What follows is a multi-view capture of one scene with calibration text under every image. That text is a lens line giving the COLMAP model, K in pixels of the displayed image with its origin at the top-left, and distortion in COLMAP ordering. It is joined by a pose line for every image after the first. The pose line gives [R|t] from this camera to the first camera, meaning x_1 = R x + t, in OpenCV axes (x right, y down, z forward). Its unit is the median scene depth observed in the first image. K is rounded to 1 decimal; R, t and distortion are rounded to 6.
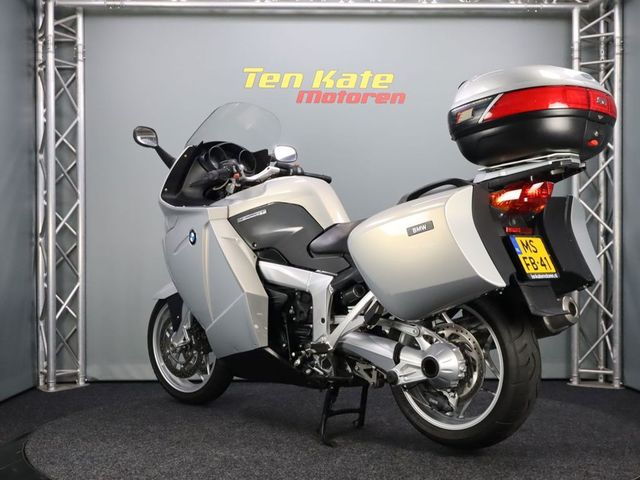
lens RADIAL K [[465.1, 0, 320.1], [0, 465.1, 257.9], [0, 0, 1]] dist [0.001514, -0.000956]
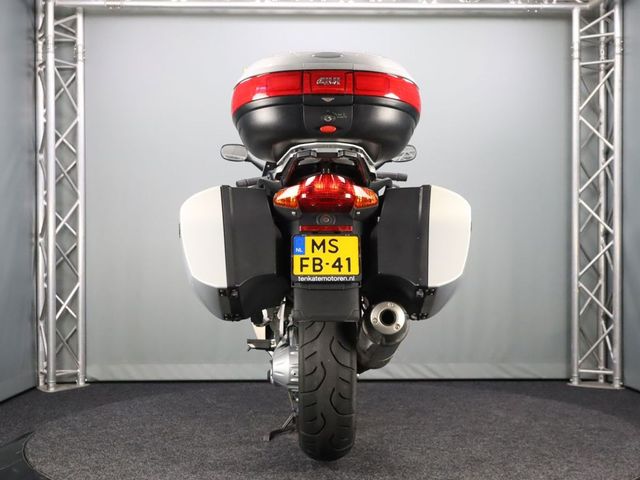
lens RADIAL K [[465.1, 0, 320.1], [0, 465.1, 257.9], [0, 0, 1]] dist [0.001514, -0.000956]
pose [[0.999981, -0.000230, -0.006122, 0.431737], [0.000231, 1.000000, 0.000172, -0.001524], [0.006122, -0.000173, 0.999981, 0.069113]]
